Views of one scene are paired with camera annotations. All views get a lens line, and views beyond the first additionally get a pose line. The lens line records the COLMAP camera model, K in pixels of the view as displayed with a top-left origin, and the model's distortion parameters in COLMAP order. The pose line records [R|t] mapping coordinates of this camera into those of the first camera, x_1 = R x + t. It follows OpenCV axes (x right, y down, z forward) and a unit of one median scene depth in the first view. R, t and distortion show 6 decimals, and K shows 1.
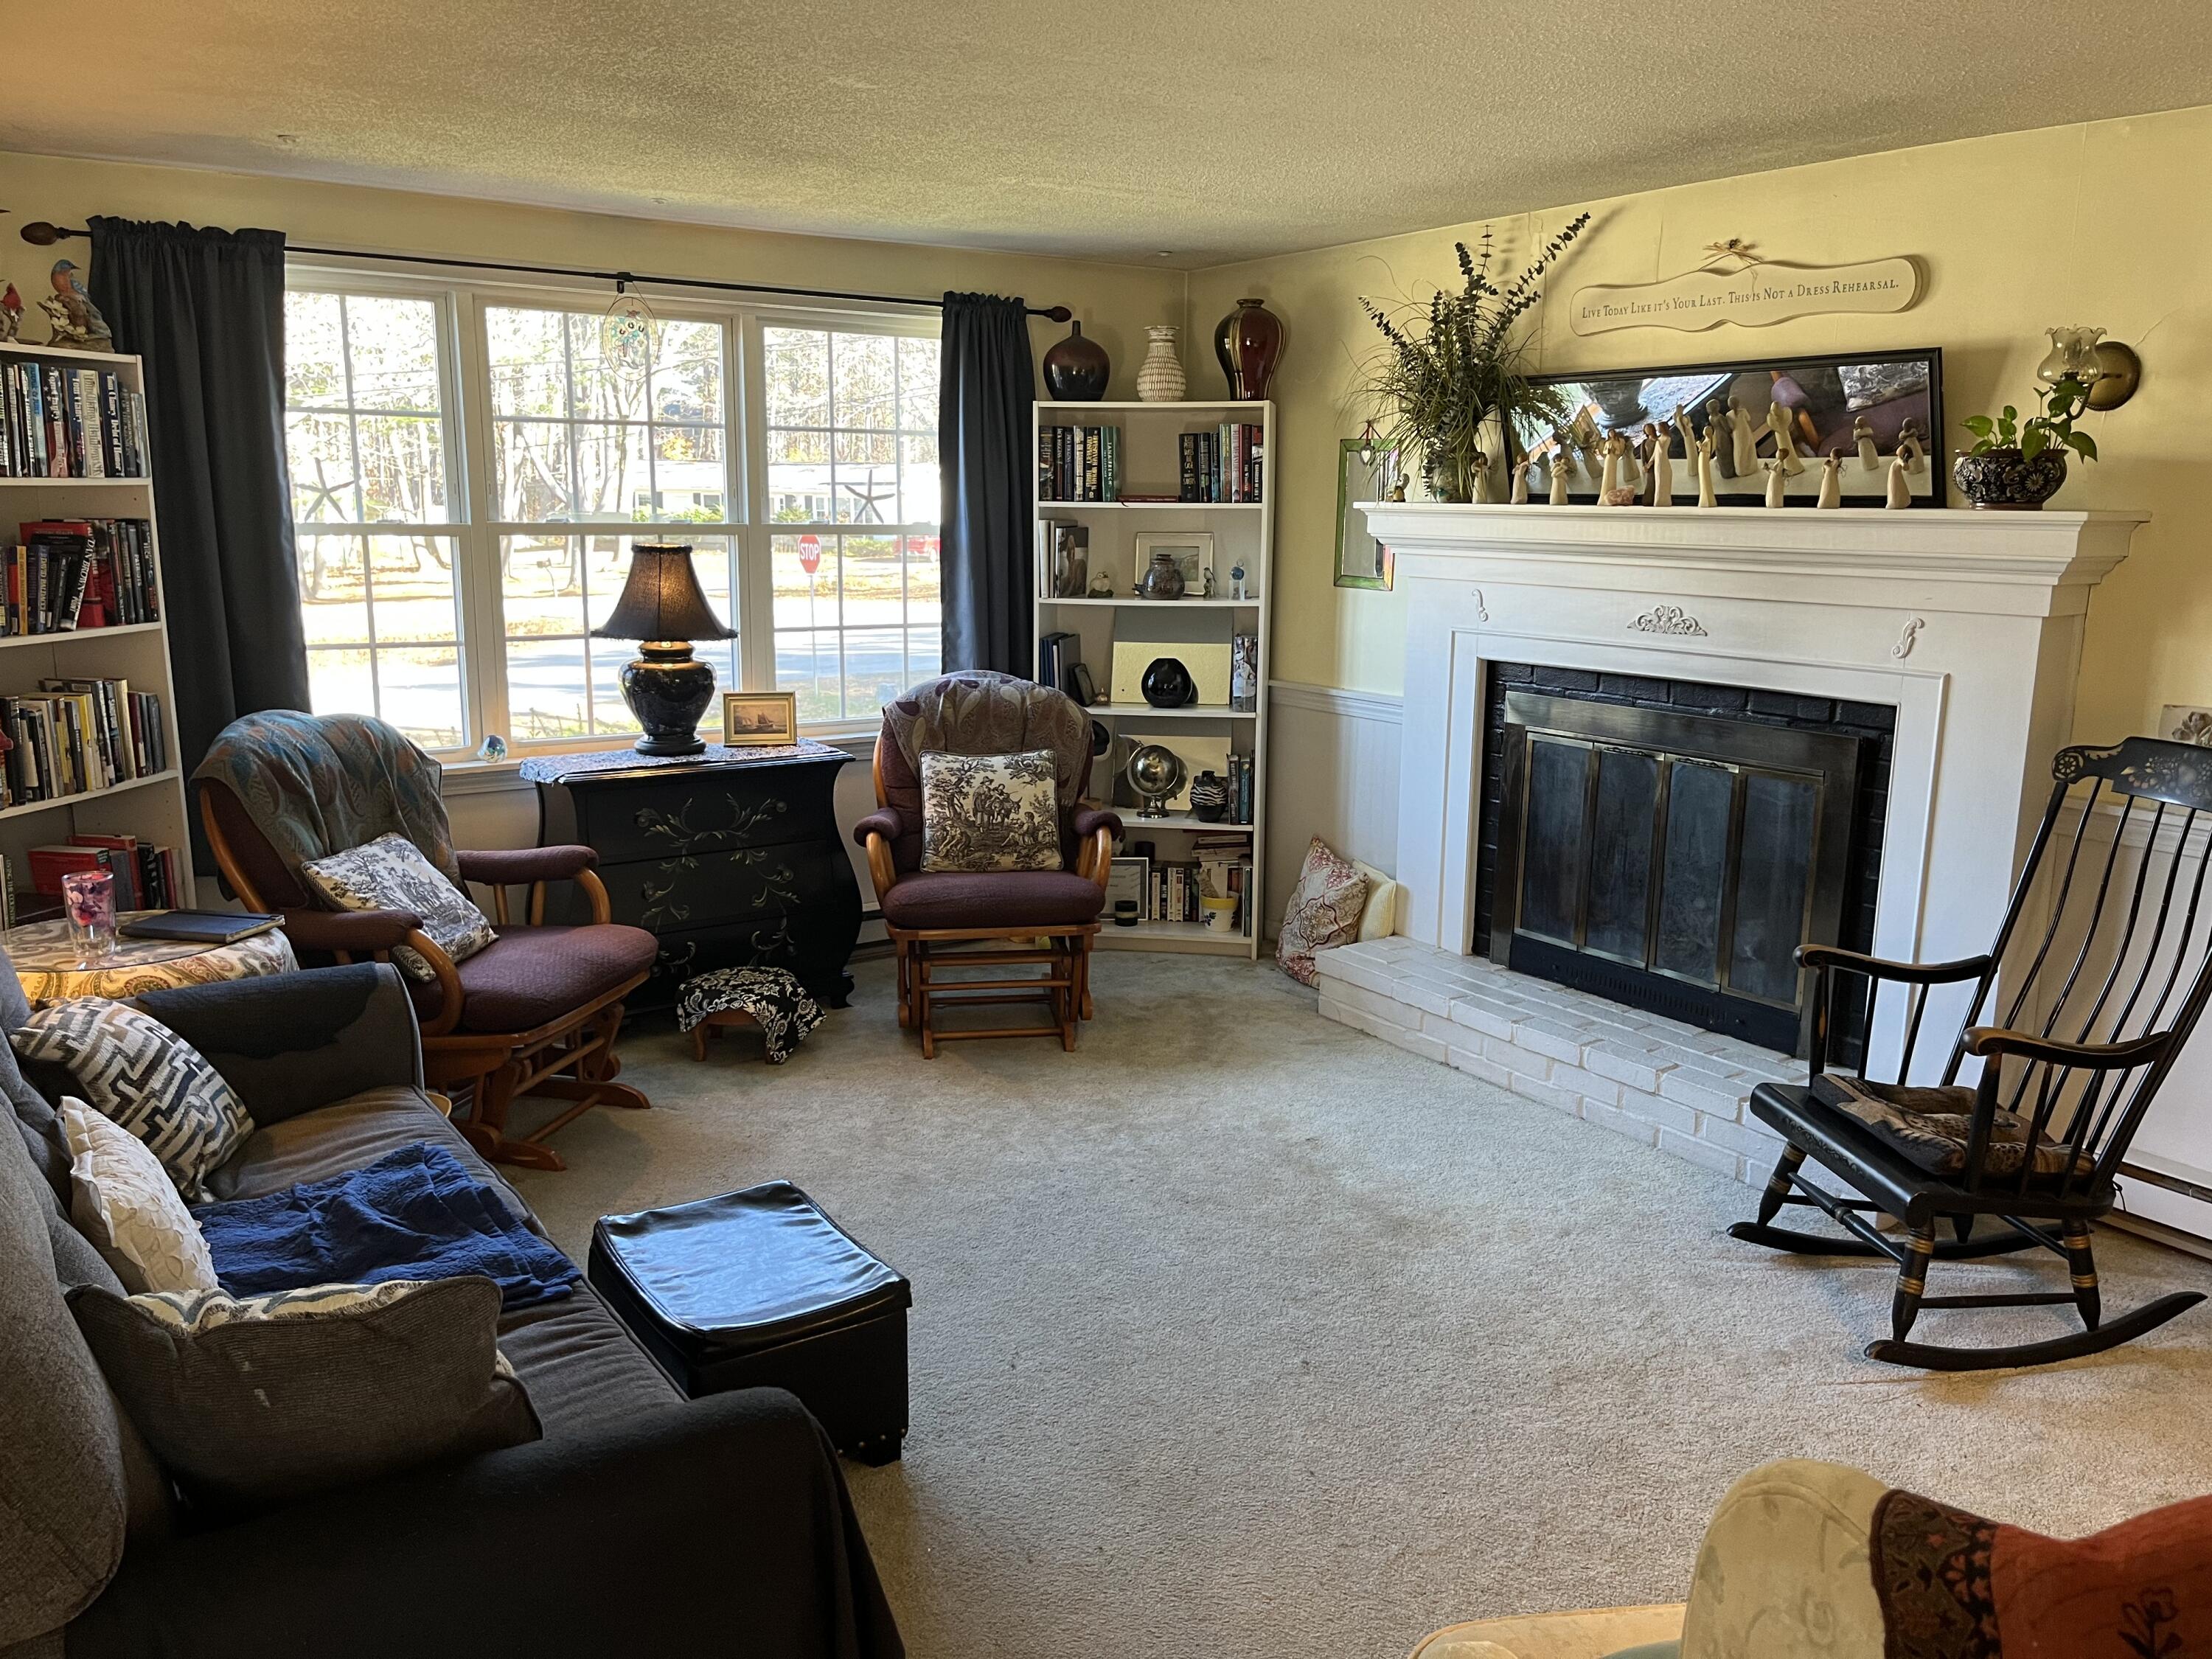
lens RADIAL K [[1652.8, 0, 1108.2], [0, 1652.8, 833.4], [0, 0, 1]] dist [-0.007575, -0.004263]
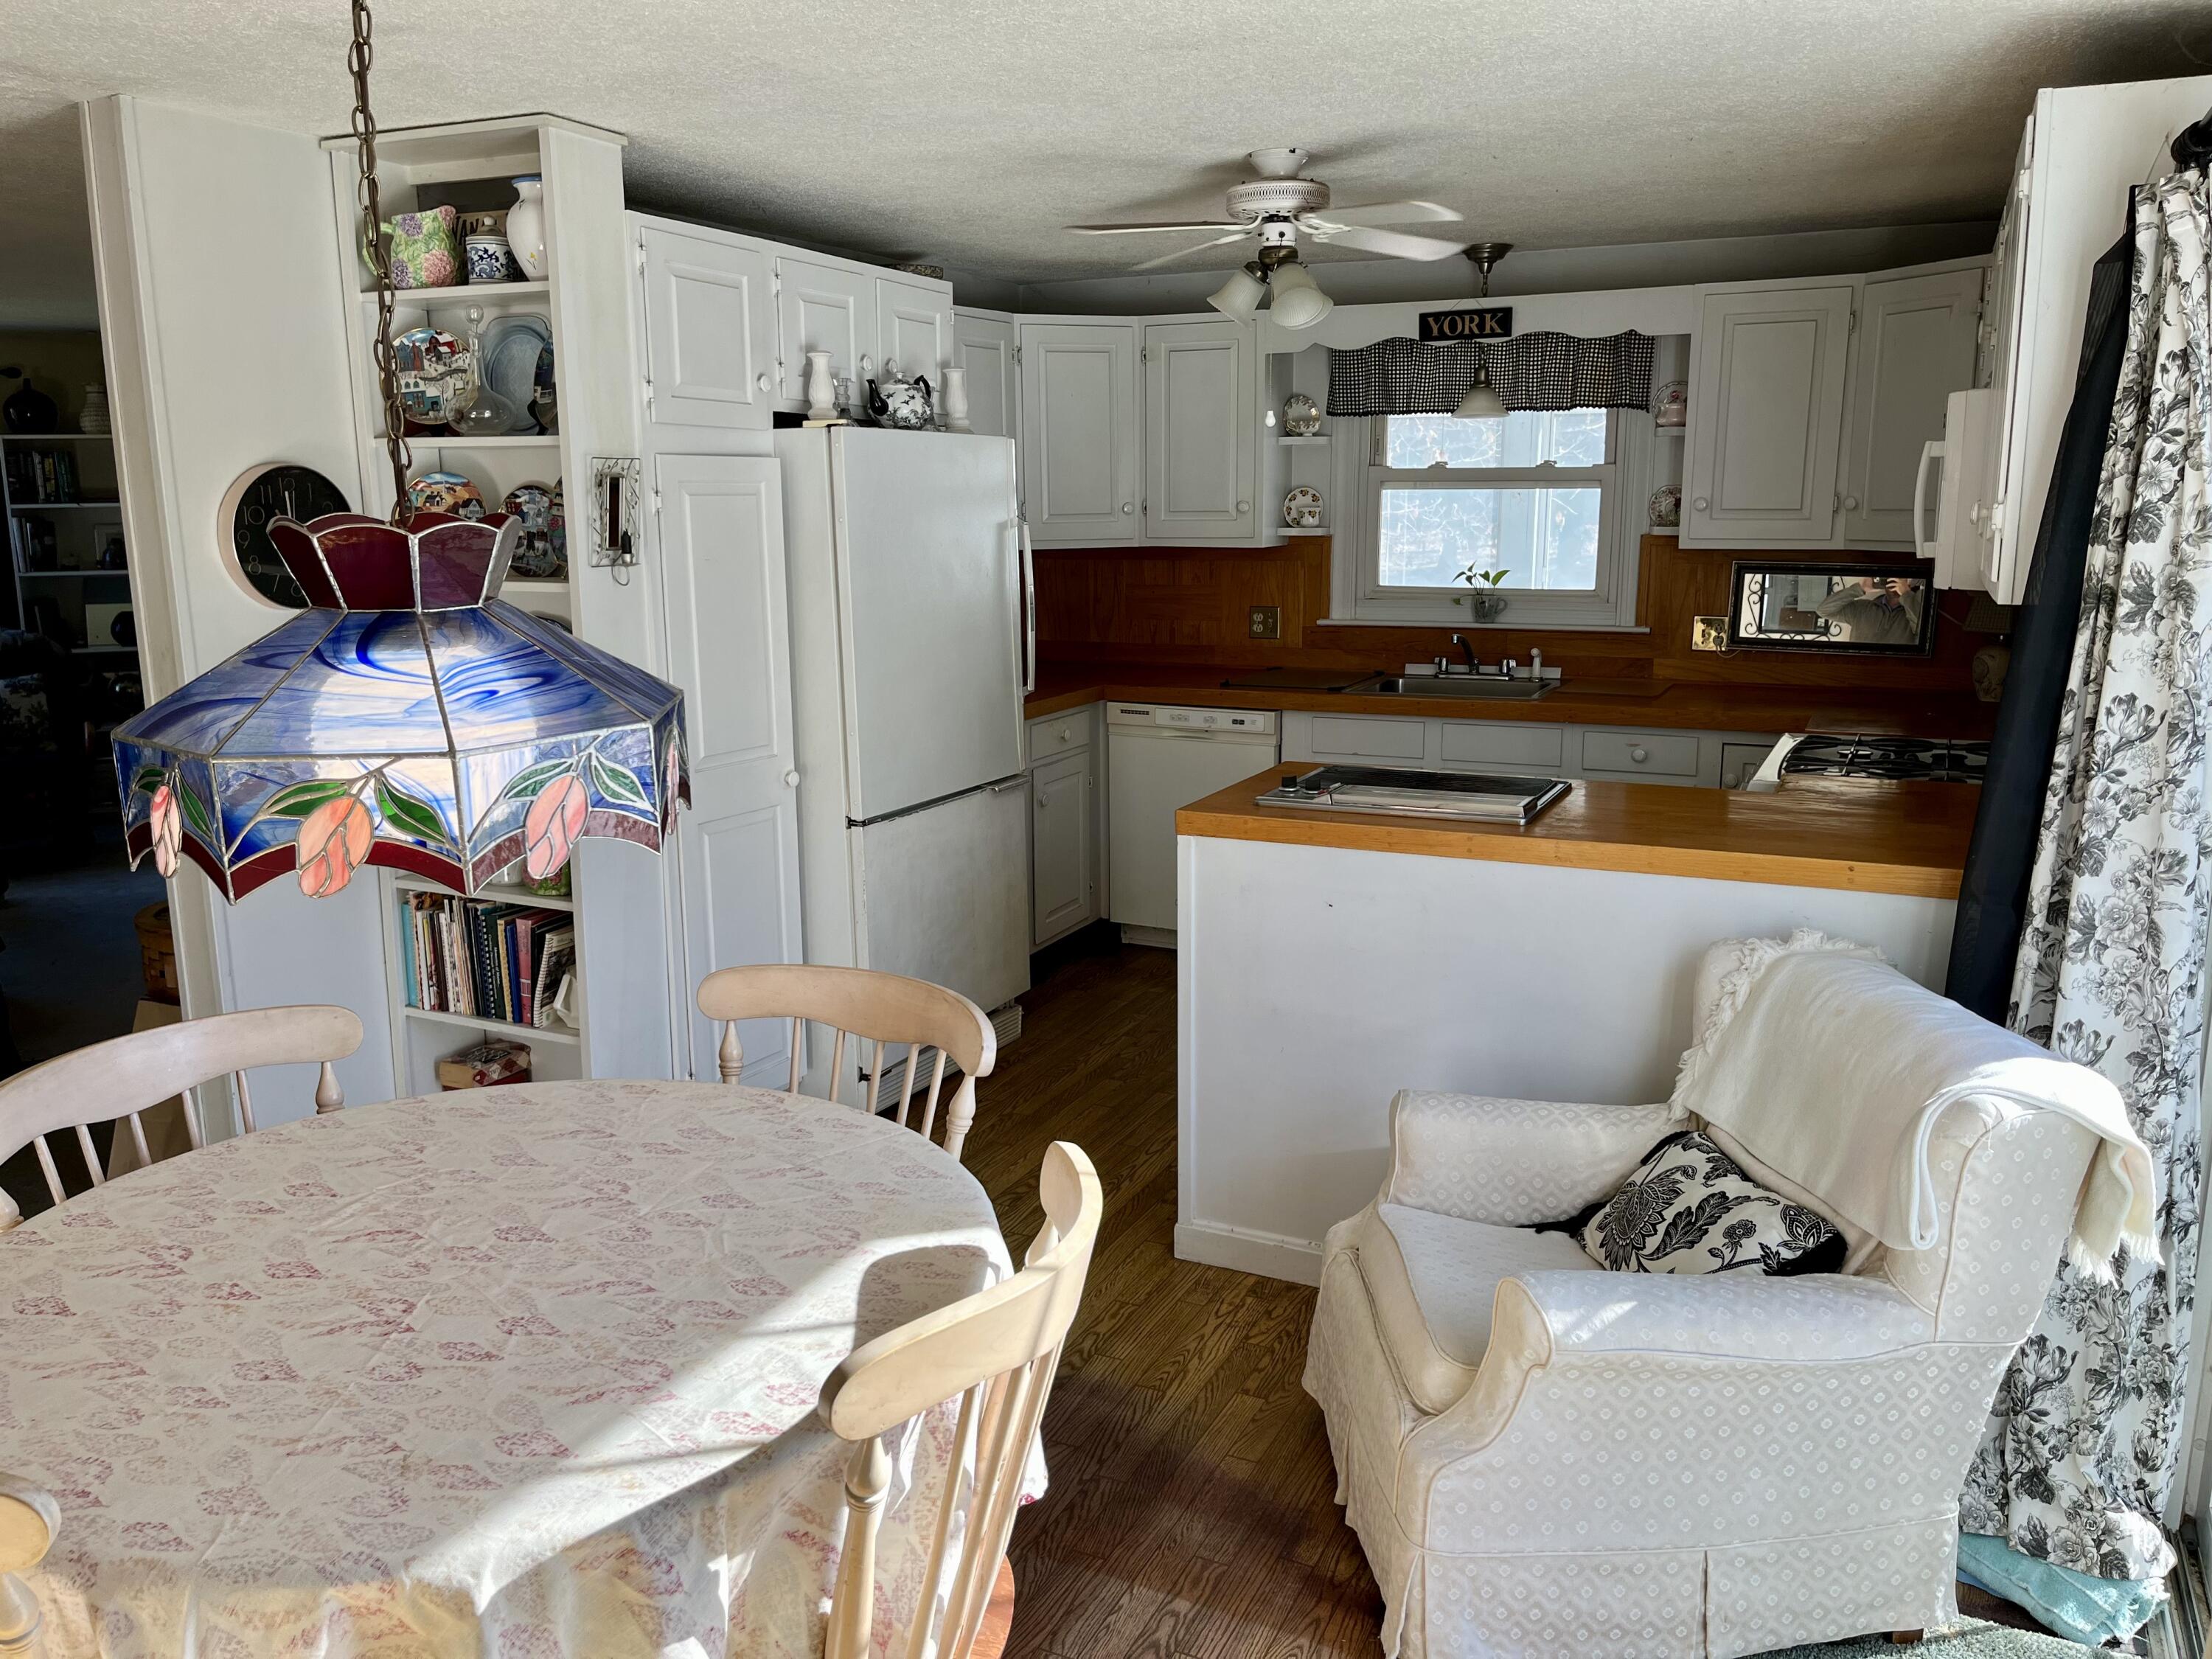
lens RADIAL K [[1652.8, 0, 1108.5], [0, 1652.8, 821.6], [0, 0, 1]] dist [-0.007575, -0.004263]
pose [[0.857982, -0.105154, 0.502802, 0.029075], [0.105195, 0.994046, 0.028385, 0.133058], [-0.502793, 0.028538, 0.863936, -0.704705]]
